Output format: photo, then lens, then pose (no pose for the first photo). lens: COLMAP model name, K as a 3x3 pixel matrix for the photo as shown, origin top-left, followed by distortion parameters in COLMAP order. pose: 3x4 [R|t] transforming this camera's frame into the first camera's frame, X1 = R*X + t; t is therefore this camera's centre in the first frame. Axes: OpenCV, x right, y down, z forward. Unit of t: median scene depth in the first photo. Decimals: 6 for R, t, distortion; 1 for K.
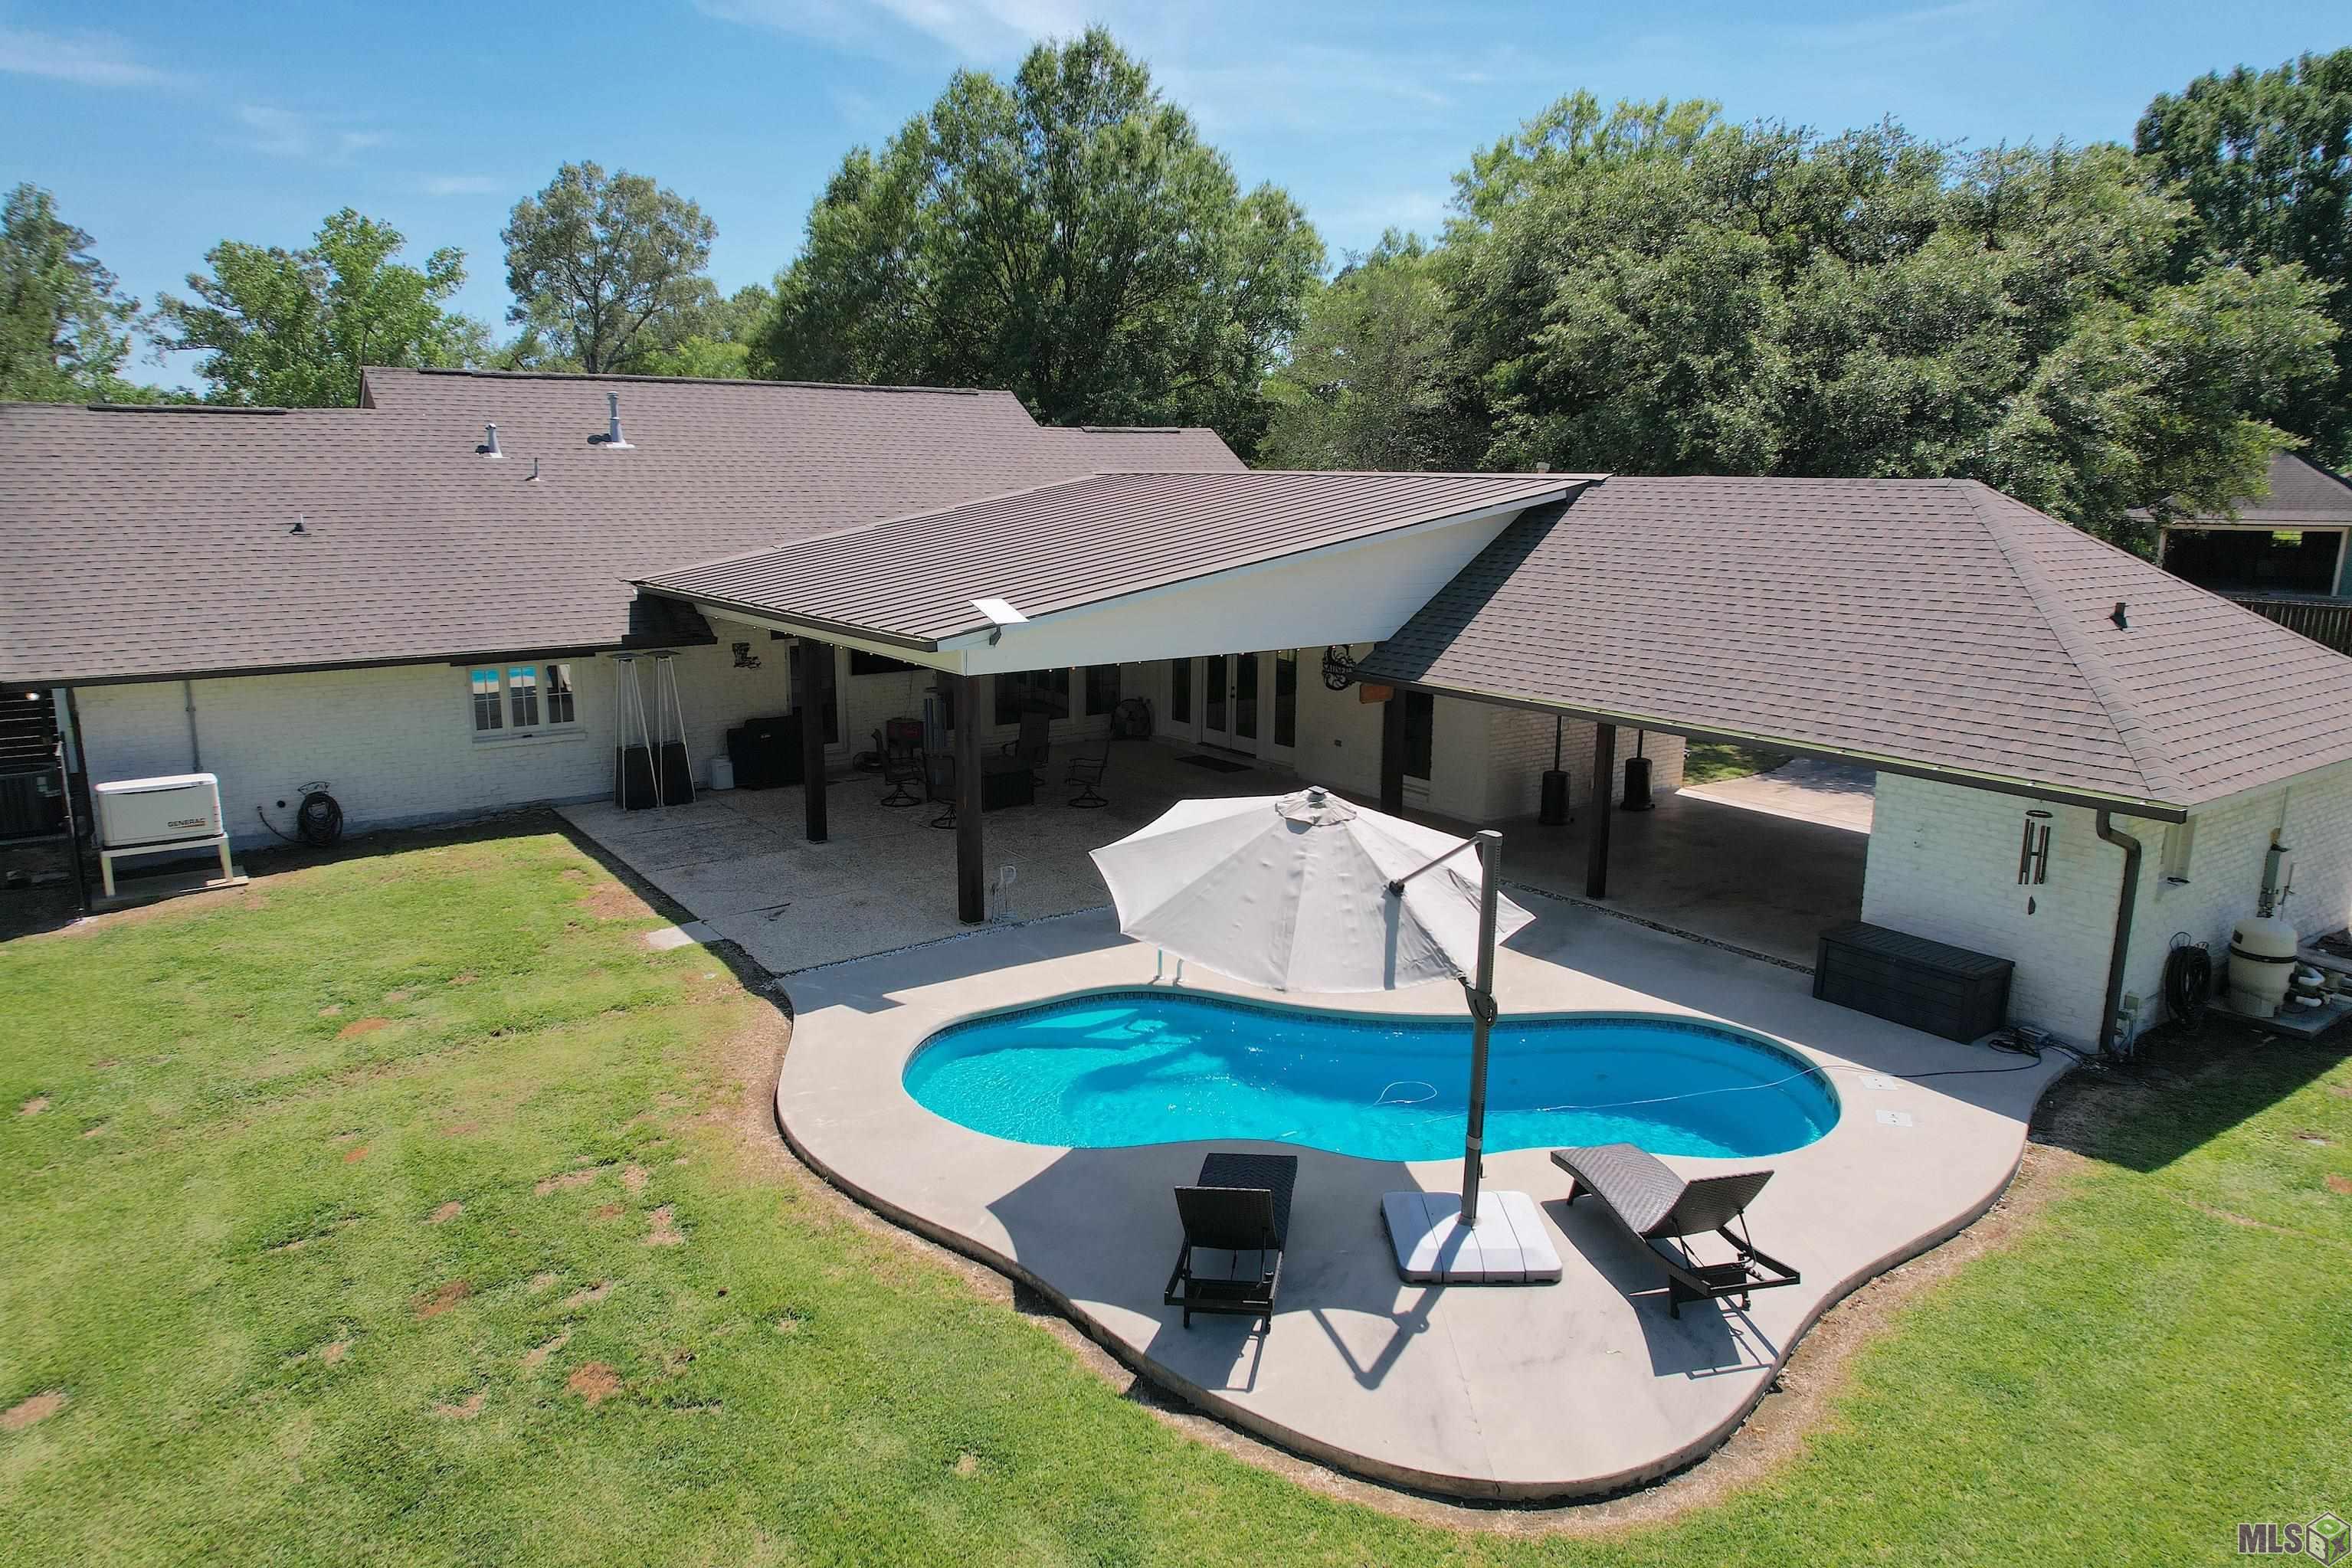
lens RADIAL K [[1497.8, 0, 1180.0], [0, 1497.8, 768.8], [0, 0, 1]] dist [-0.060629, 0.043851]
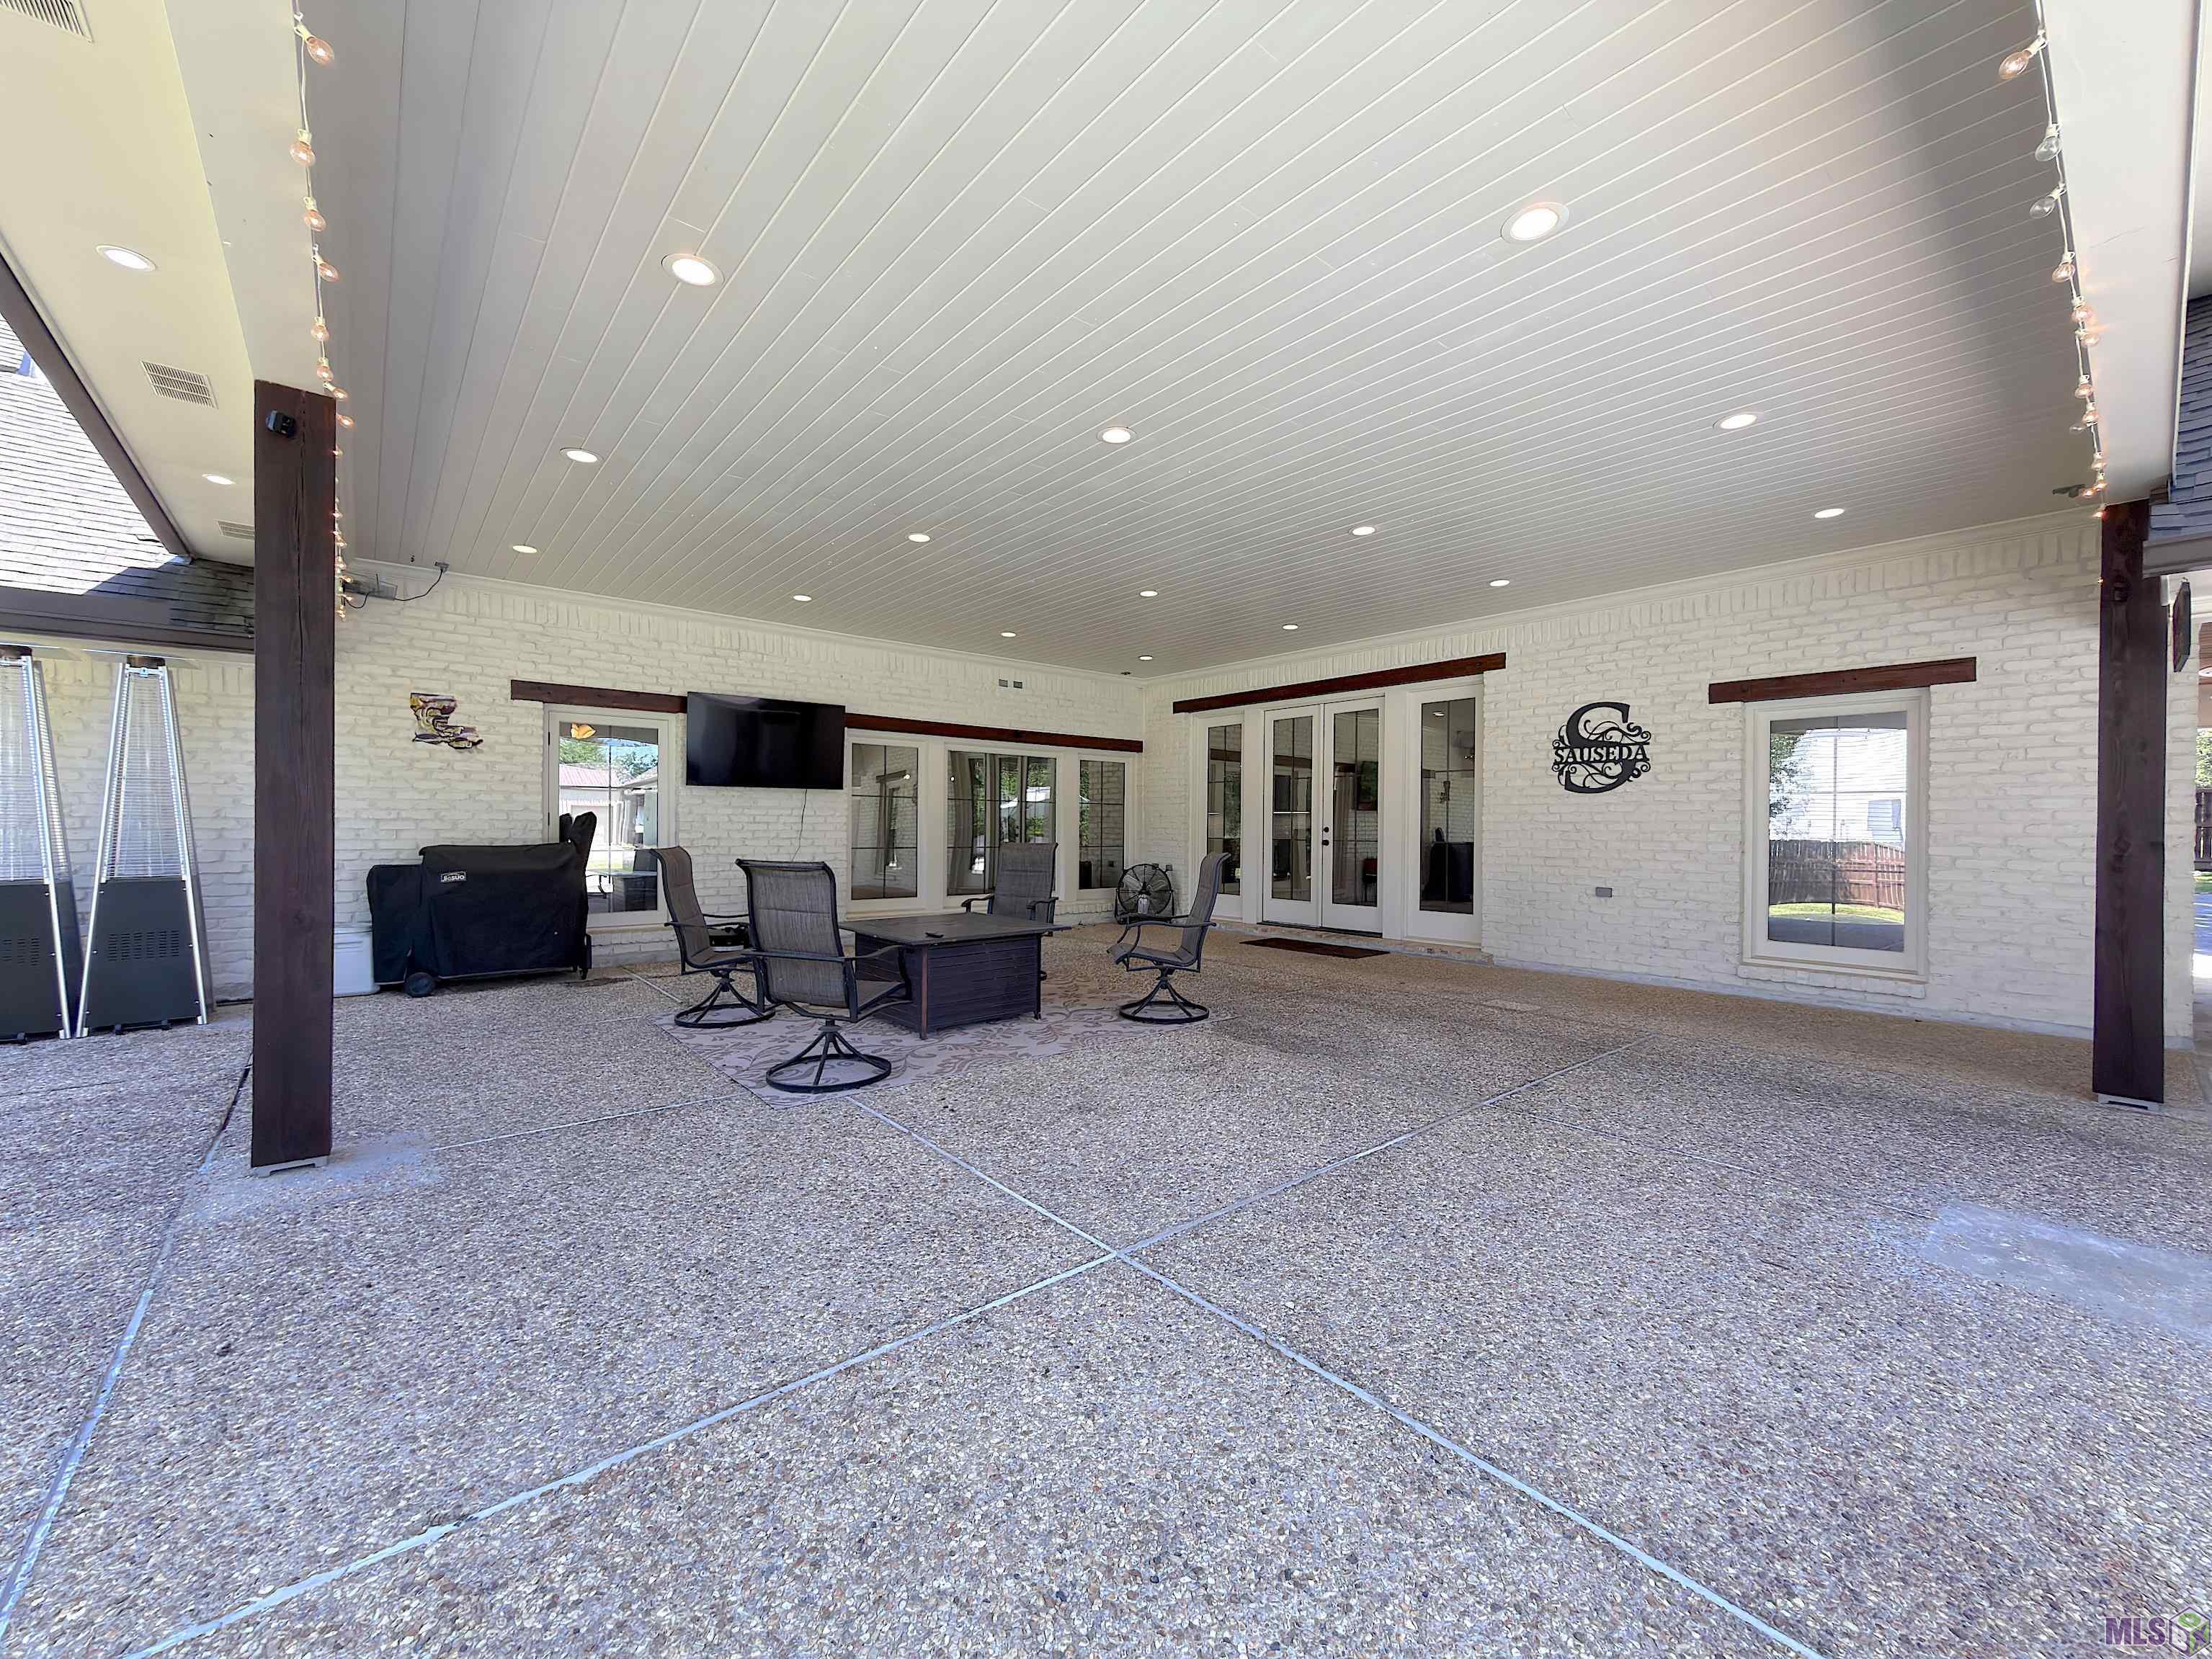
lens RADIAL K [[885.3, 0, 1105.8], [0, 885.3, 831.1], [0, 0, 1]] dist [-0.001621, -0.000267]
pose [[0.997821, -0.001082, 0.065972, -0.117903], [0.013797, 0.981183, -0.192584, 0.025333], [-0.064523, 0.193075, 0.979060, 0.913889]]
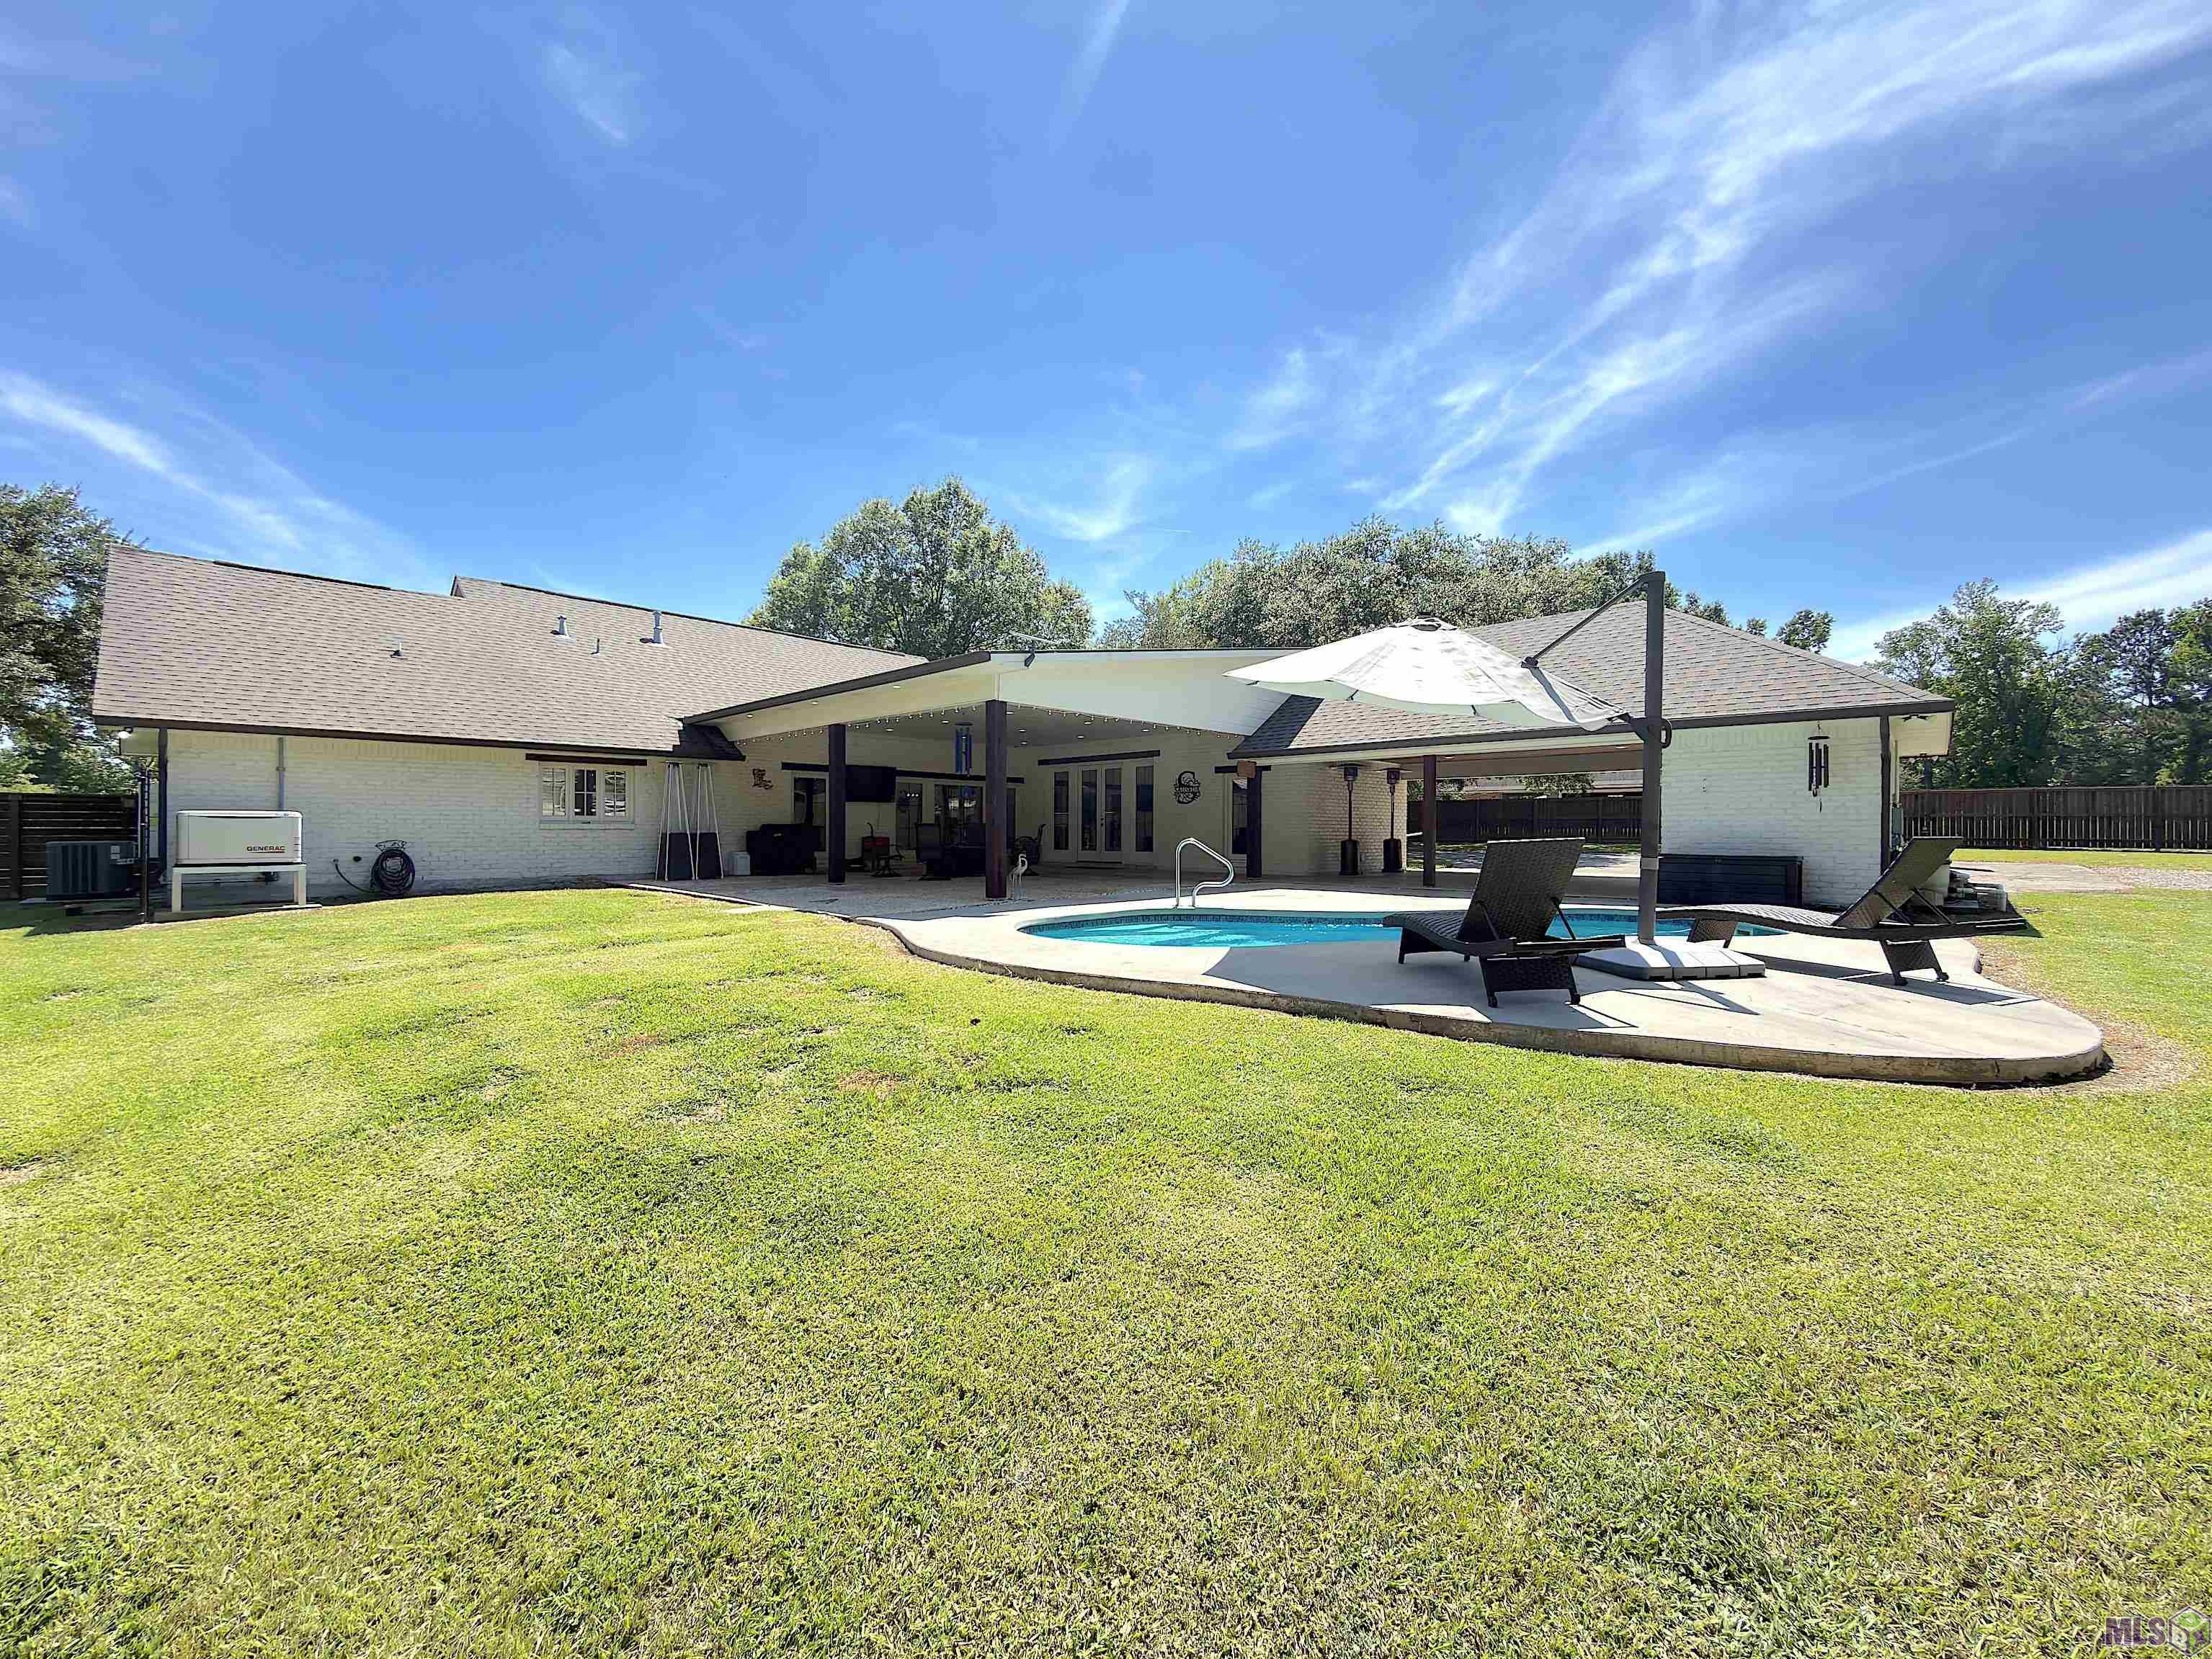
lens RADIAL K [[885.3, 0, 1111.8], [0, 885.3, 825.2], [0, 0, 1]] dist [-0.001621, -0.000267]
pose [[0.982445, -0.005212, 0.186477, -0.168717], [0.042722, 0.979330, -0.197704, 0.178324], [-0.181592, 0.202200, 0.962361, 0.232162]]
